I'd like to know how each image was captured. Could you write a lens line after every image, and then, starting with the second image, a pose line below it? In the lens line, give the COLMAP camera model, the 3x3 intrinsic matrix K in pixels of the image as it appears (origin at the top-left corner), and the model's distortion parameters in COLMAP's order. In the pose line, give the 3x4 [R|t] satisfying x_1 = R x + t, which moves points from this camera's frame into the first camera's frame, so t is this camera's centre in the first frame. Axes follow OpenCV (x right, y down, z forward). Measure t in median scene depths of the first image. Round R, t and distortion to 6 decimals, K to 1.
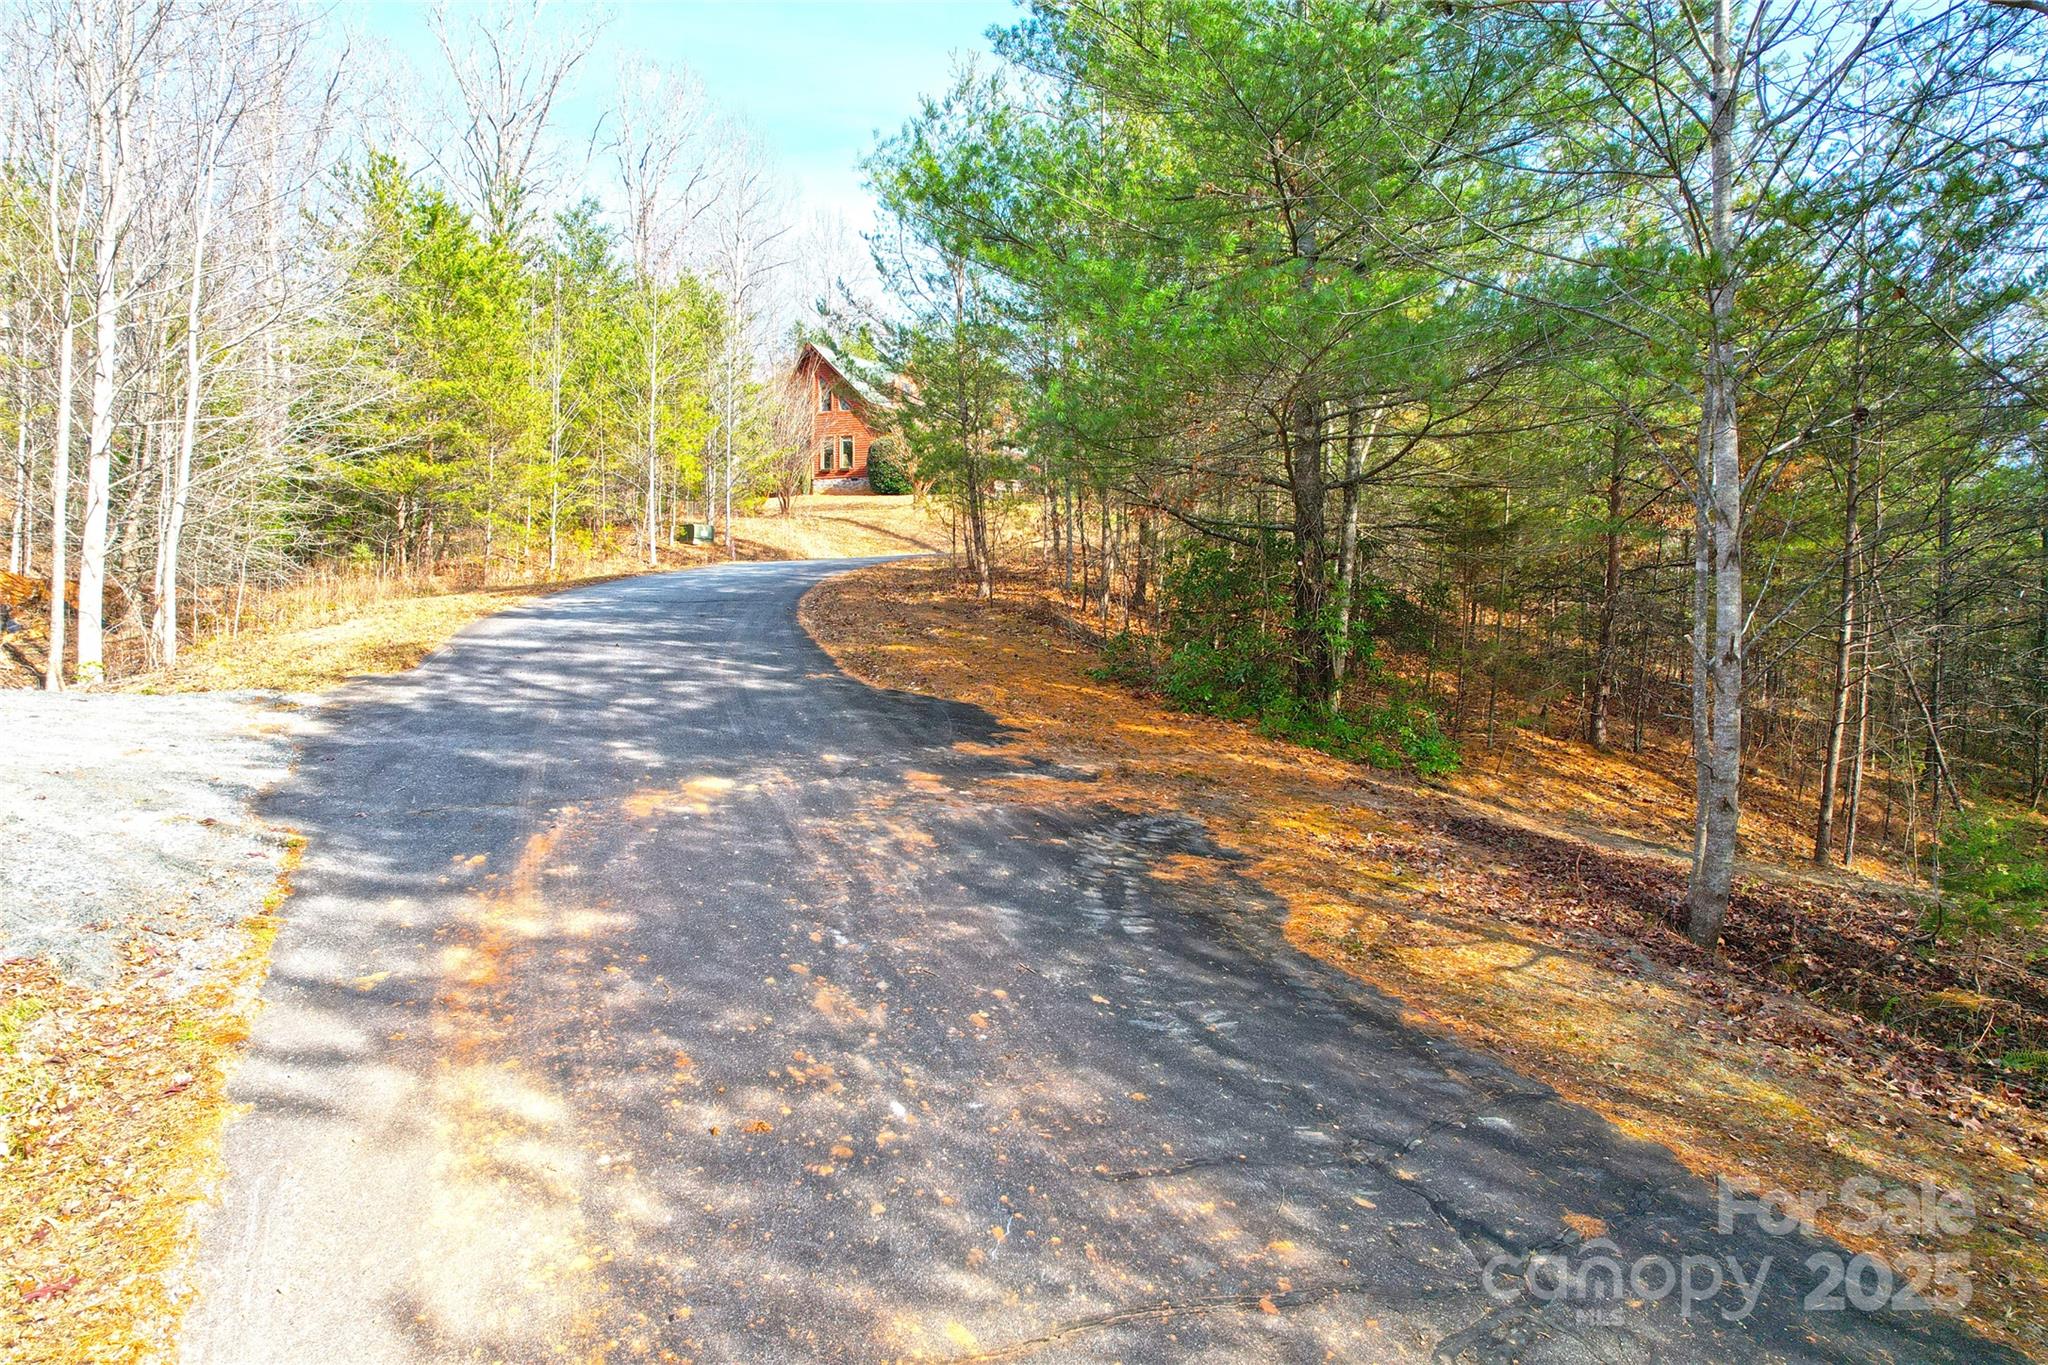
lens RADIAL K [[1362.3, 0, 1017.7], [0, 1362.3, 671.5], [0, 0, 1]] dist [-0.010688, 0.000241]
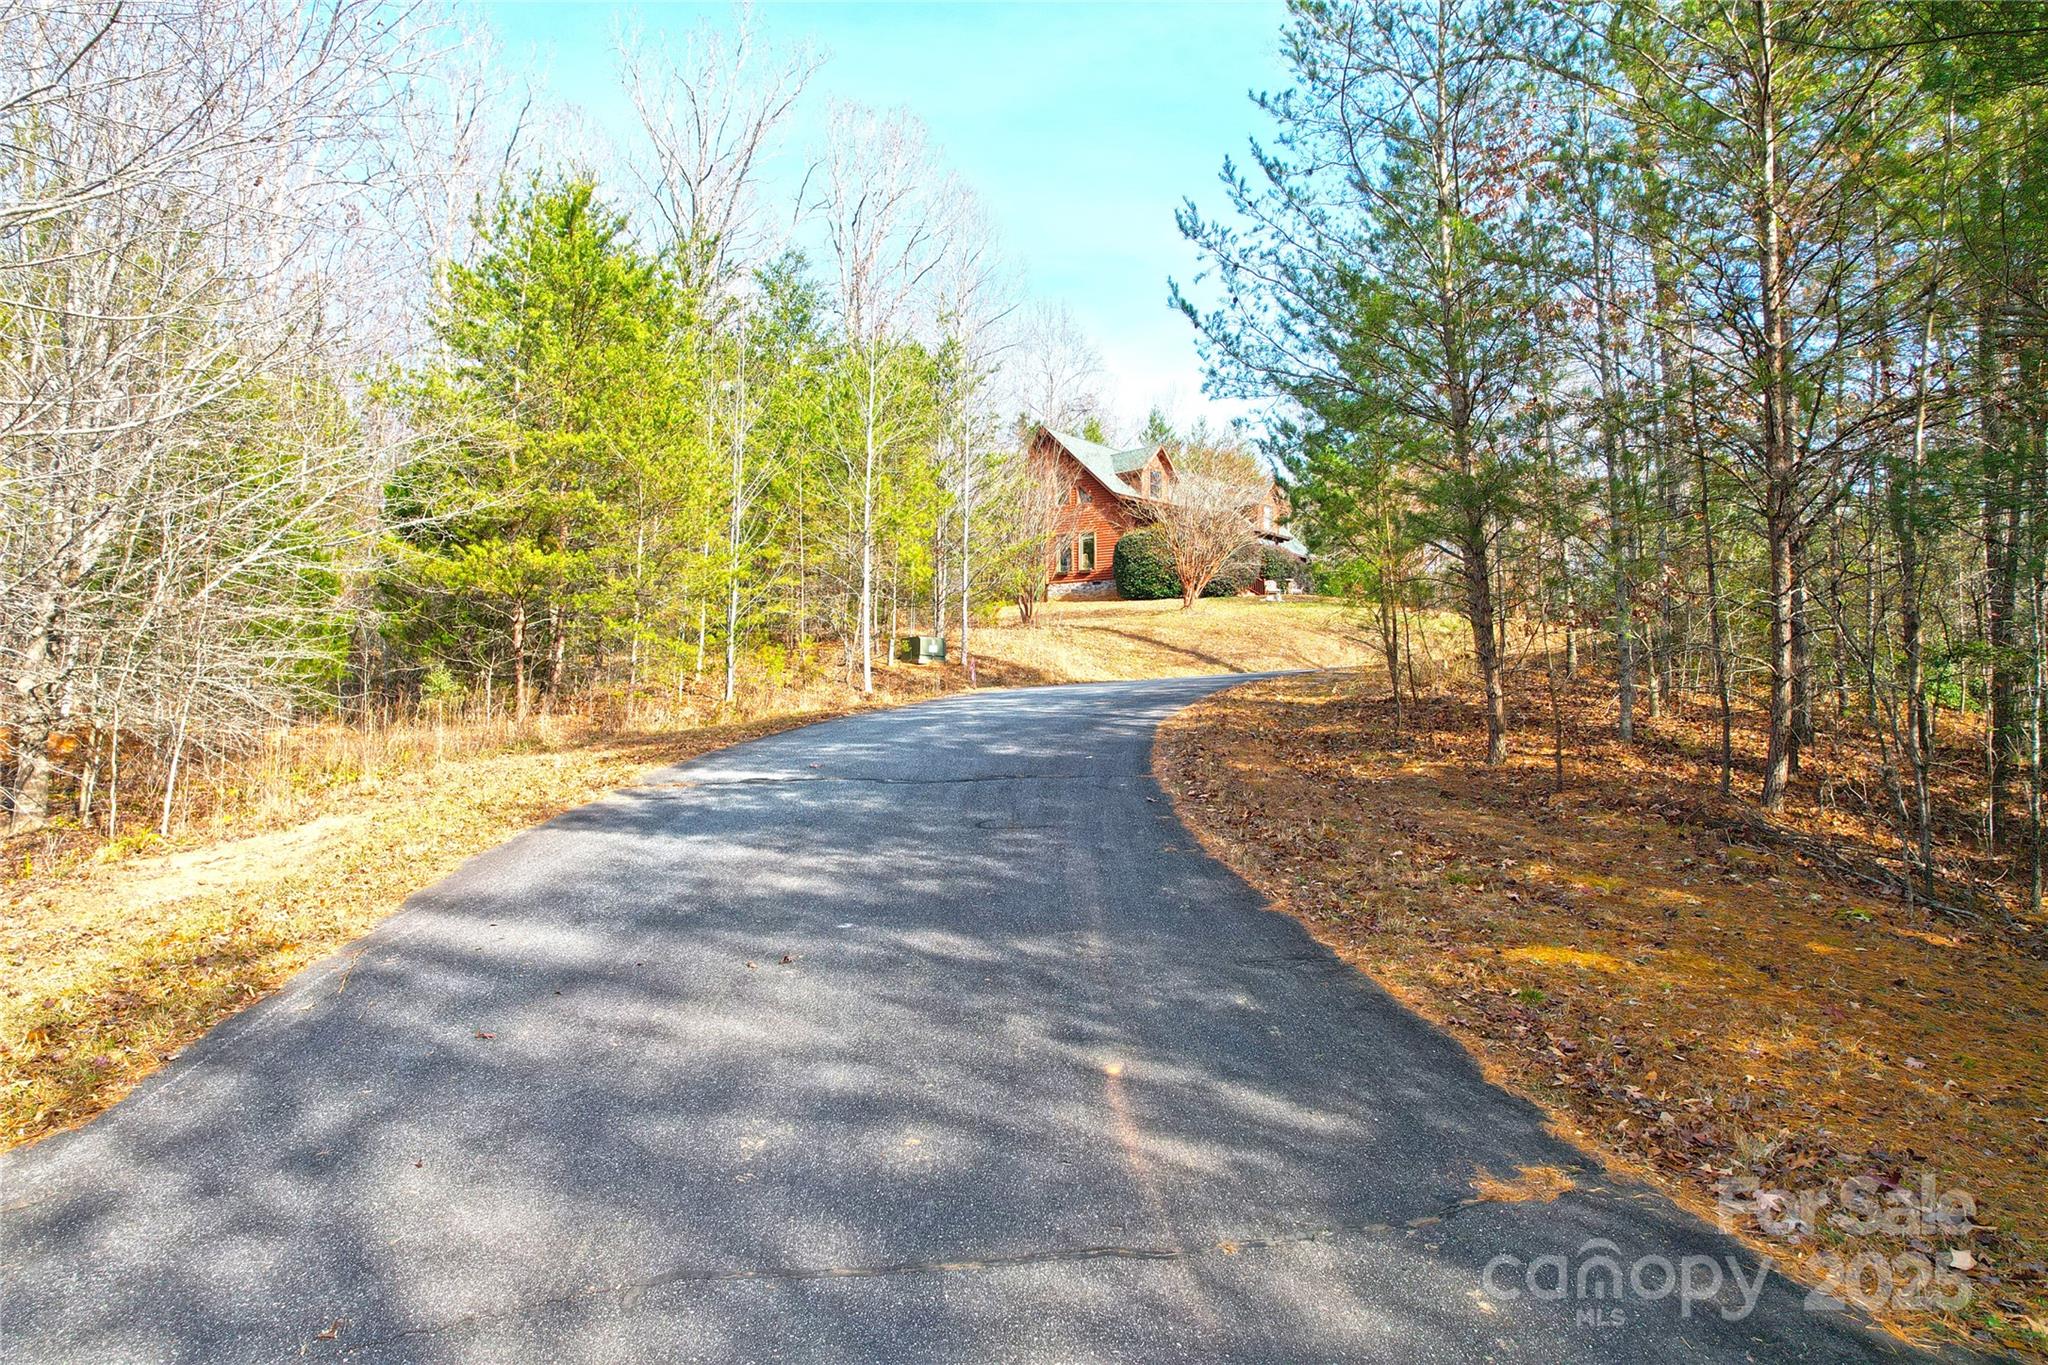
lens RADIAL K [[1362.3, 0, 1026.4], [0, 1362.3, 686.1], [0, 0, 1]] dist [-0.010688, 0.000241]
pose [[0.990011, -0.011633, -0.140511, -0.074738], [0.001548, 0.997427, -0.071673, -0.027197], [0.140983, 0.070739, 0.987481, 0.268401]]
